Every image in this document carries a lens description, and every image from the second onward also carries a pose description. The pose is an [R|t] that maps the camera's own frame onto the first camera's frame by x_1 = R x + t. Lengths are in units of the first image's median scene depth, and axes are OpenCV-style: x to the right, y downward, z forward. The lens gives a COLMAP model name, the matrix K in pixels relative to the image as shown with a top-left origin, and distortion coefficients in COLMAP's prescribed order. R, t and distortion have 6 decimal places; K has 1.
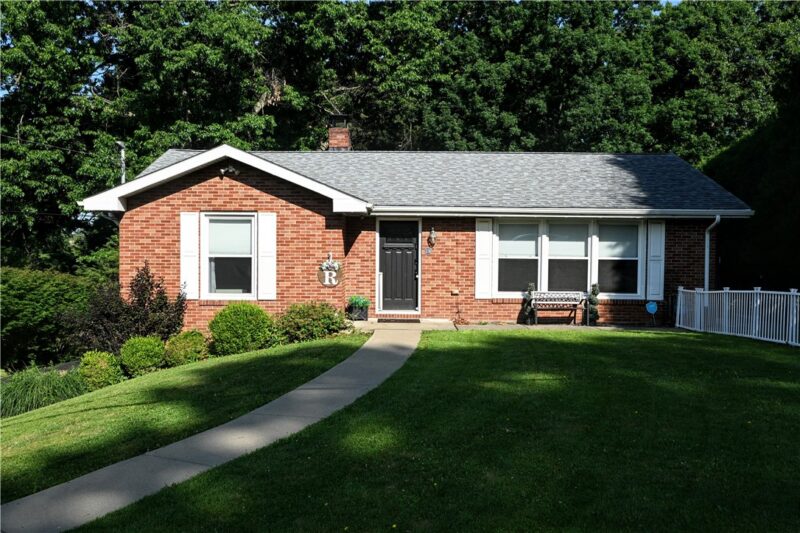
lens RADIAL K [[773.3, 0, 400.0], [0, 773.3, 267.5], [0, 0, 1]] dist [-0.011177, 0.000000]
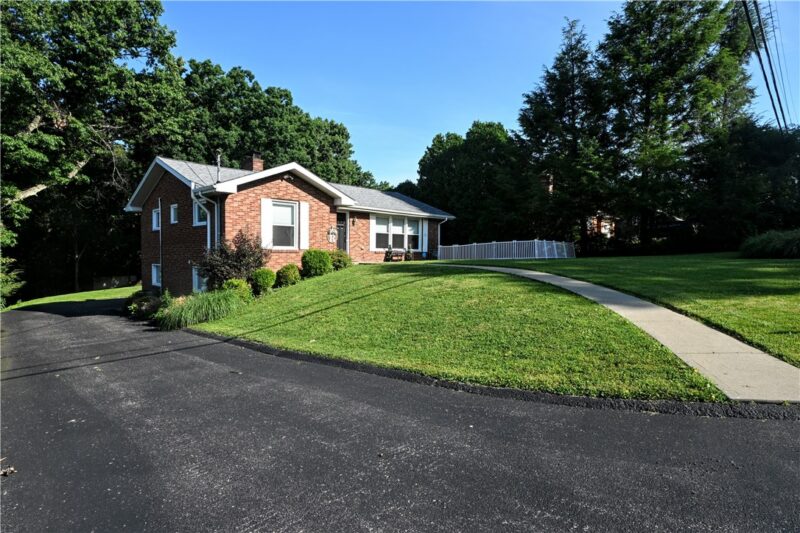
lens RADIAL K [[461.2, 0, 399.5], [0, 461.2, 263.7], [0, 0, 1]] dist [-0.005993, -0.000736]
pose [[0.670373, -0.017311, 0.741822, -0.795897], [0.023556, 0.999720, 0.002043, 0.074670], [-0.741650, 0.016105, 0.670594, 0.091502]]
